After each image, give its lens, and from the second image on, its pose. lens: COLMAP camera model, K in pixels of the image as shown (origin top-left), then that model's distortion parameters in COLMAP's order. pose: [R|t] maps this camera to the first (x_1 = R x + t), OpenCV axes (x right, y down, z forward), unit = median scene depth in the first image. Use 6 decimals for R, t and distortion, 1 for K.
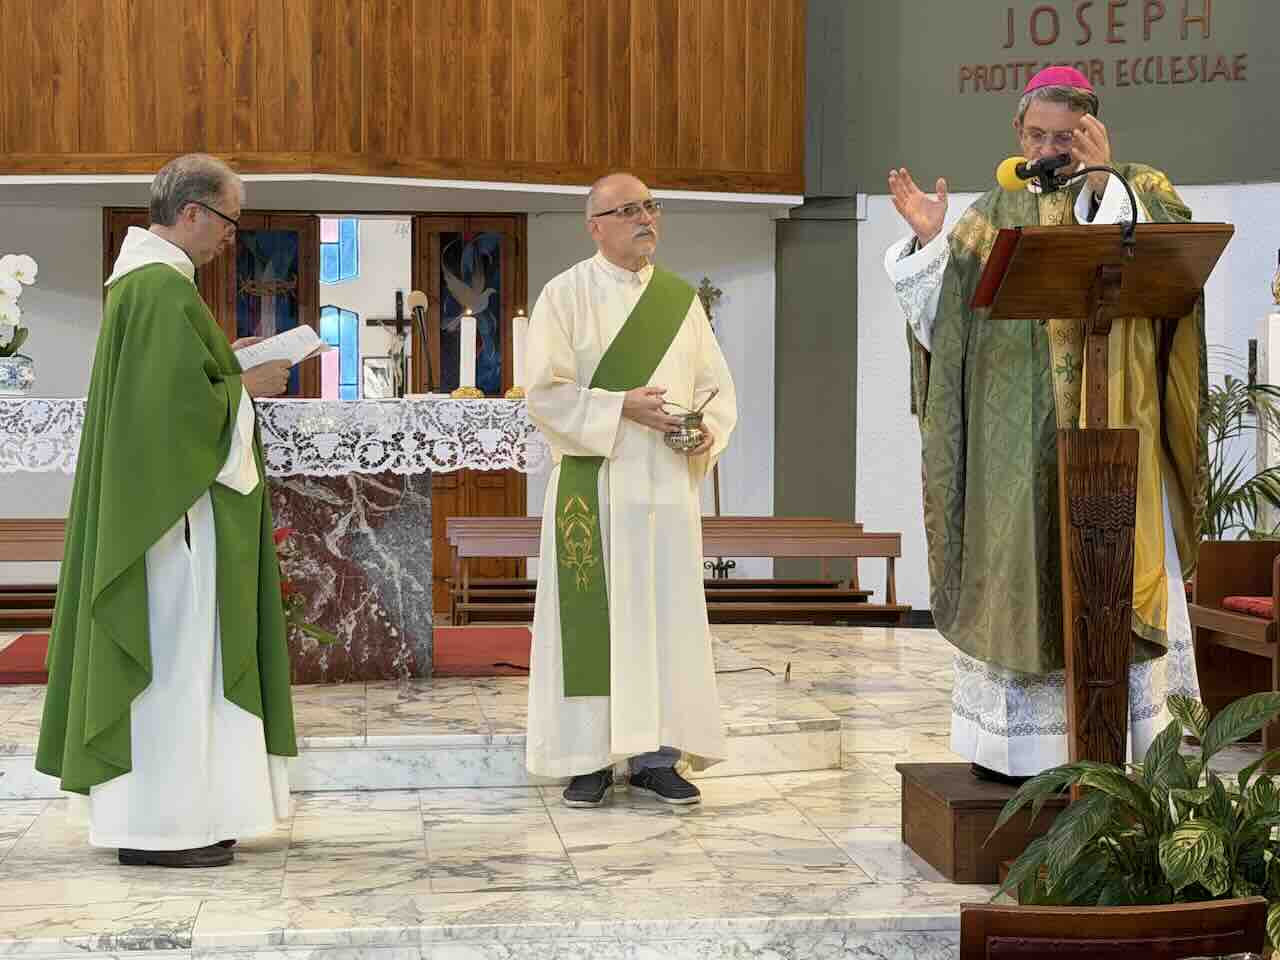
lens RADIAL K [[2490.3, 0, 640.5], [0, 2490.3, 471.5], [0, 0, 1]] dist [0.169559, 0.000000]
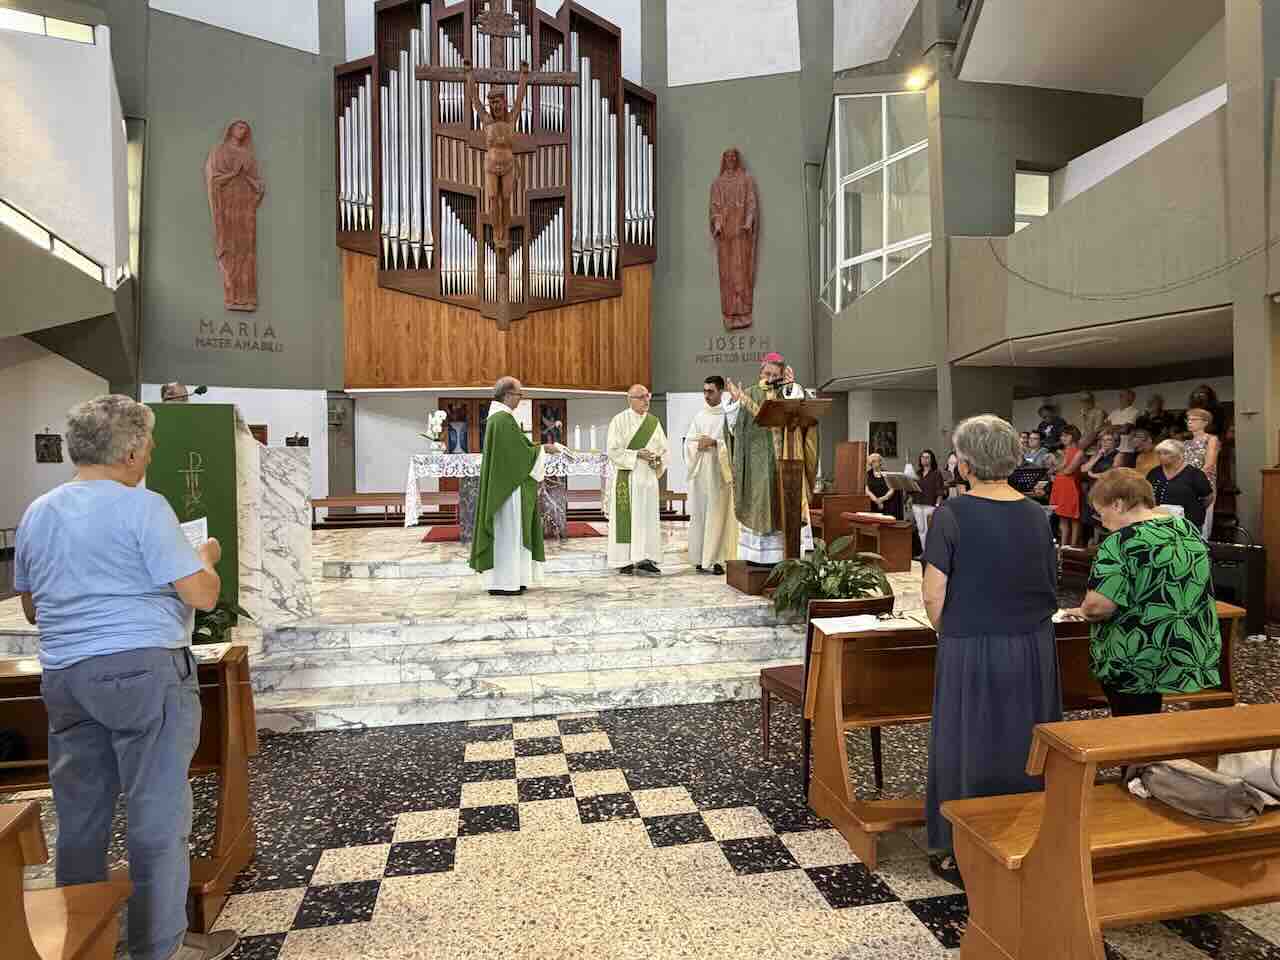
lens RADIAL K [[742.4, 0, 634.5], [0, 742.4, 478.2], [0, 0, 1]] dist [0.003512, 0.000604]
pose [[0.996718, -0.010780, 0.080228, -0.074432], [0.010663, 0.999941, 0.001877, 0.002791], [-0.080243, -0.001016, 0.996775, 0.017132]]
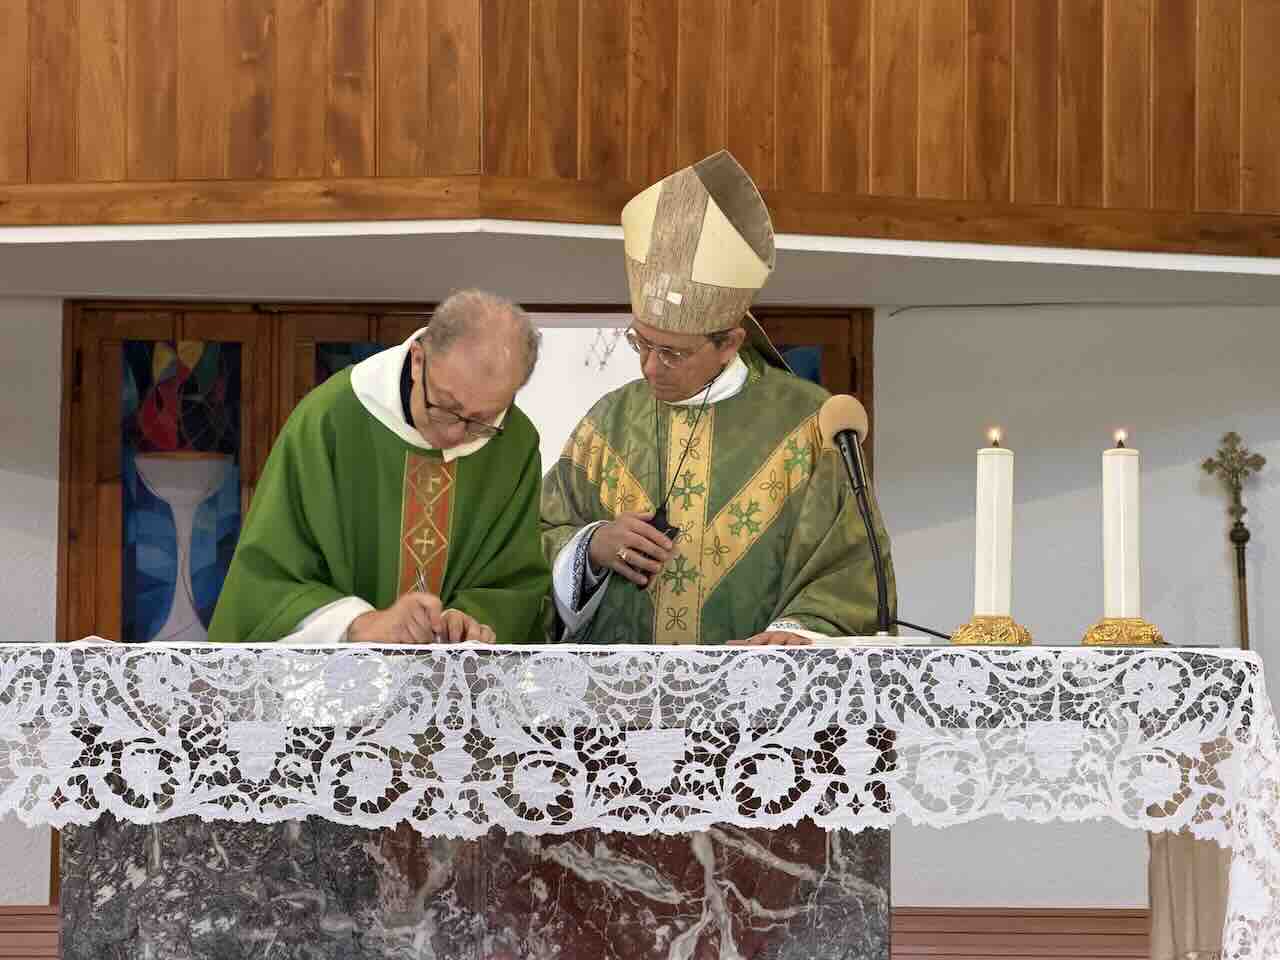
lens RADIAL K [[4087.1, 0, 641.4], [0, 4087.1, 480.9], [0, 0, 1]] dist [0.257791, 0.000000]
pose [[0.998180, 0.000734, -0.060293, -0.087615], [-0.005483, 0.996888, -0.078646, -0.003100], [0.060047, 0.078833, 0.995078, 0.330608]]
